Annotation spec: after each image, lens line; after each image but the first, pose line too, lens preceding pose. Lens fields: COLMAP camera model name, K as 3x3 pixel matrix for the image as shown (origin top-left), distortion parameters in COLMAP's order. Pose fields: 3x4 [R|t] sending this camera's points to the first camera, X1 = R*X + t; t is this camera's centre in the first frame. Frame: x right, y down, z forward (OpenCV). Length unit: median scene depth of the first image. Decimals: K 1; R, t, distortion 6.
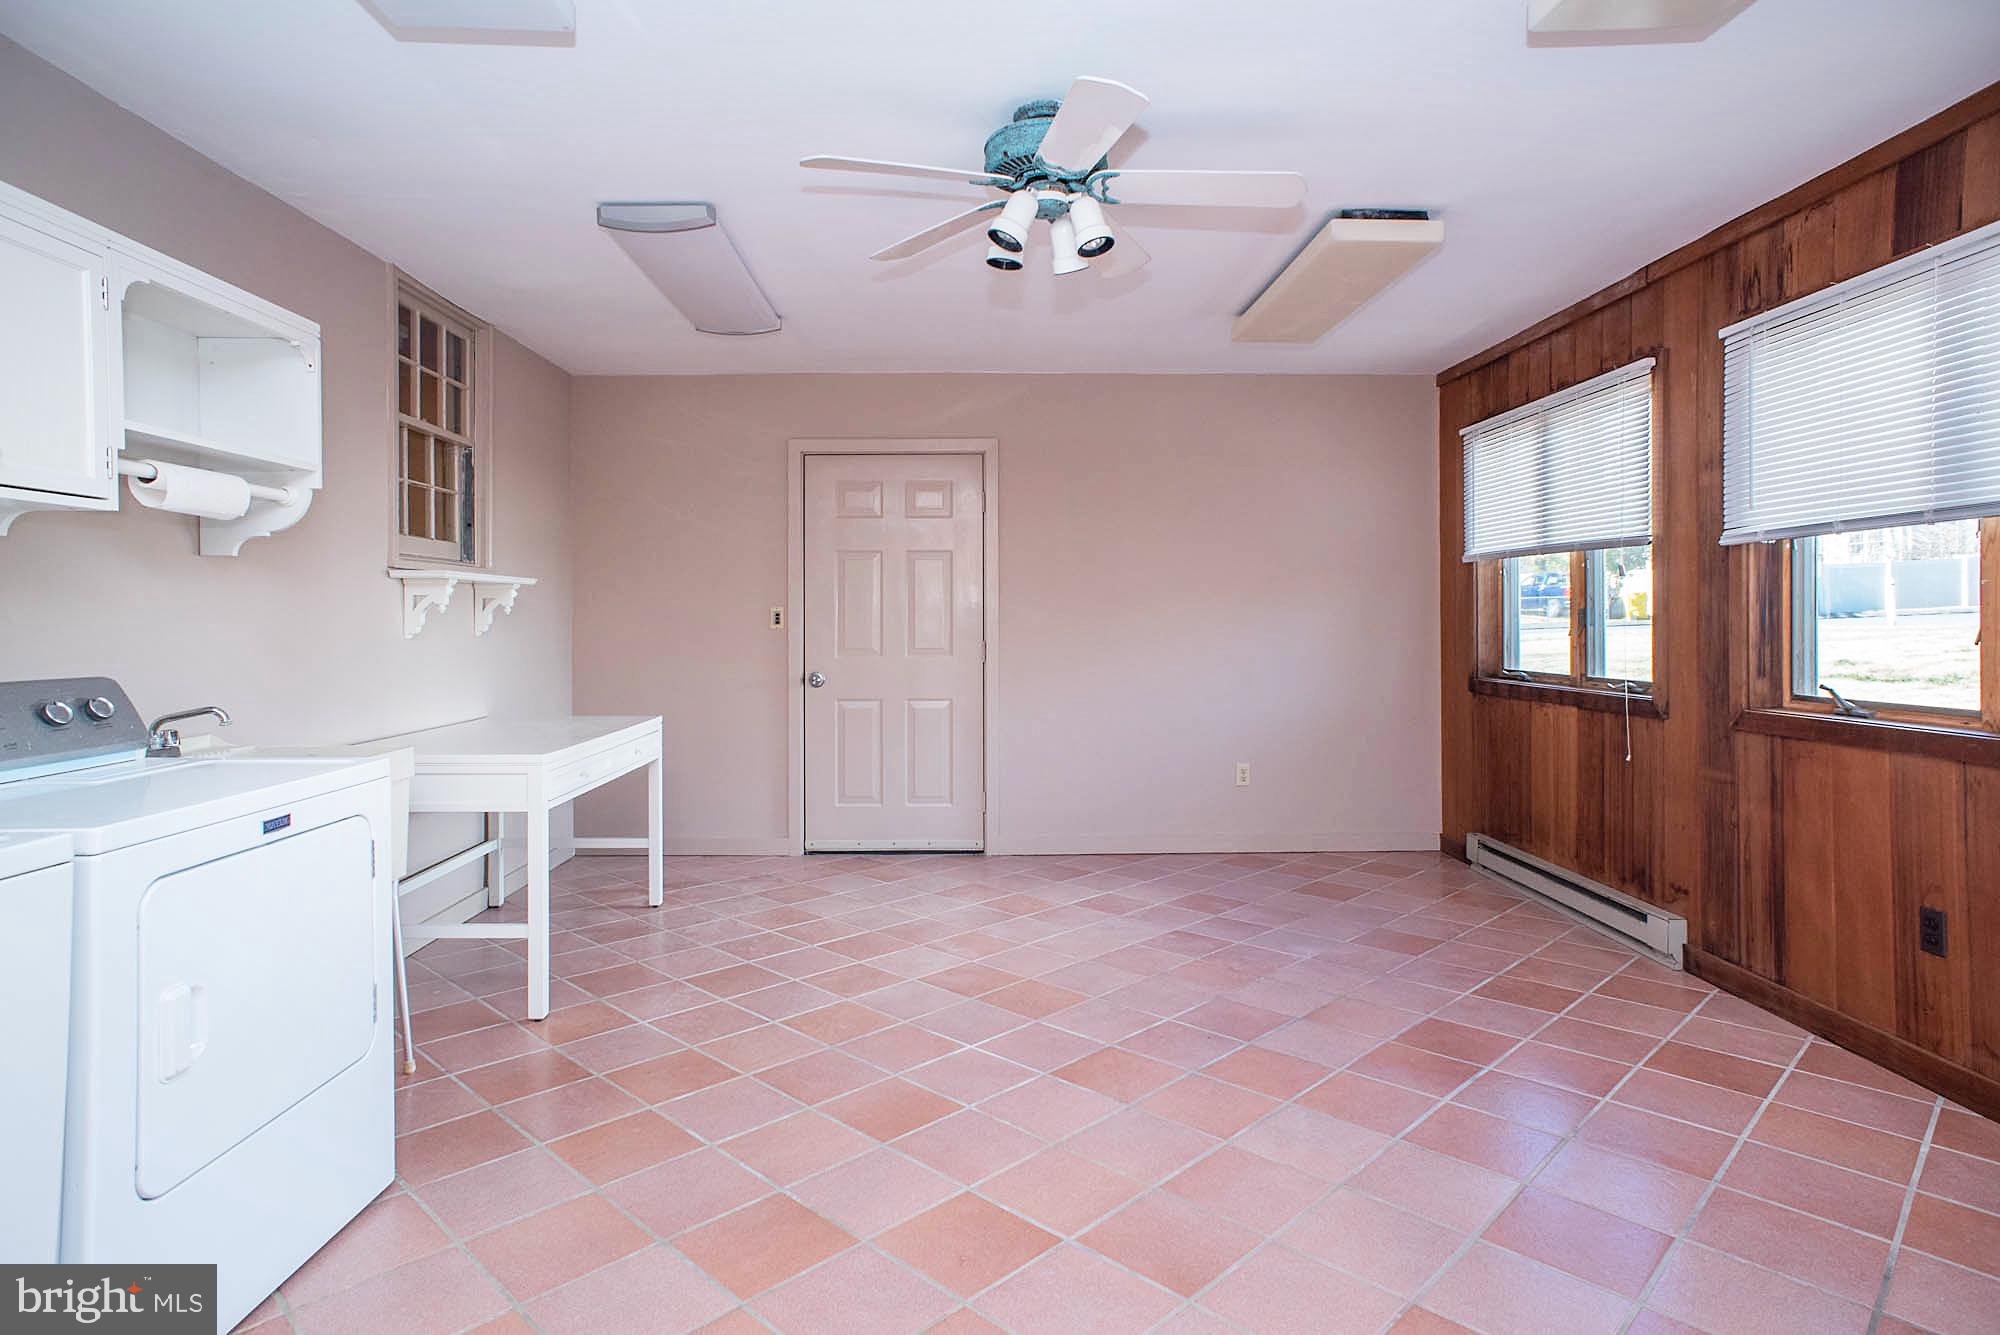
lens RADIAL K [[1146.1, 0, 1001.5], [0, 1146.1, 628.5], [0, 0, 1]] dist [-0.067392, 0.056102]
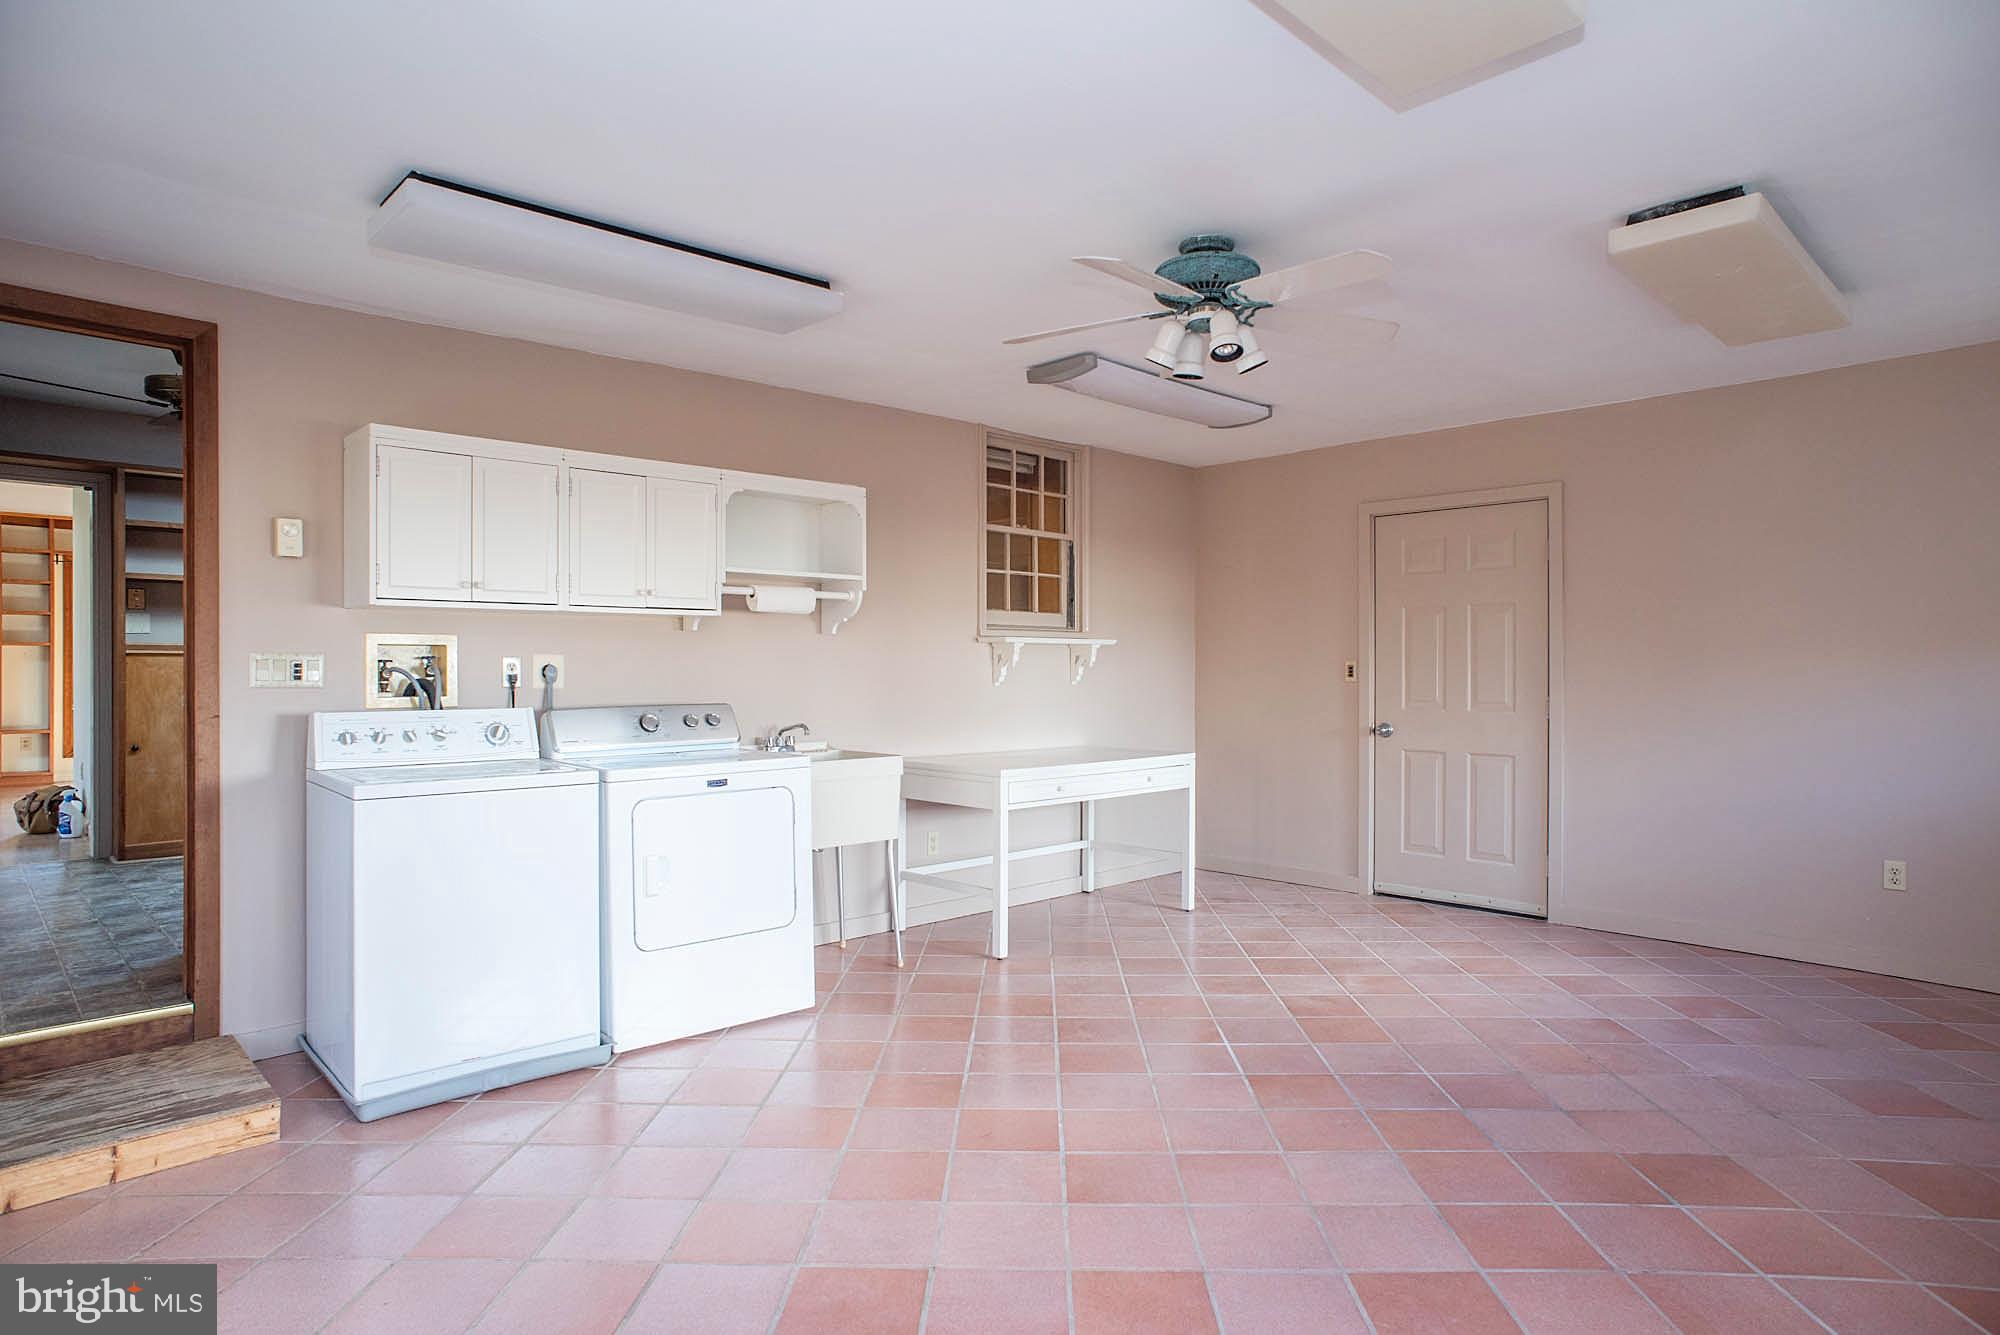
lens RADIAL K [[1196.1, 0, 1000.0], [0, 1196.1, 667.5], [0, 0, 1]] dist [-0.088230, 0.080082]
pose [[0.658345, 0.004175, -0.752704, 0.551585], [-0.008894, 0.999958, -0.002232, -0.009090], [0.752663, 0.008164, 0.658355, 0.019738]]
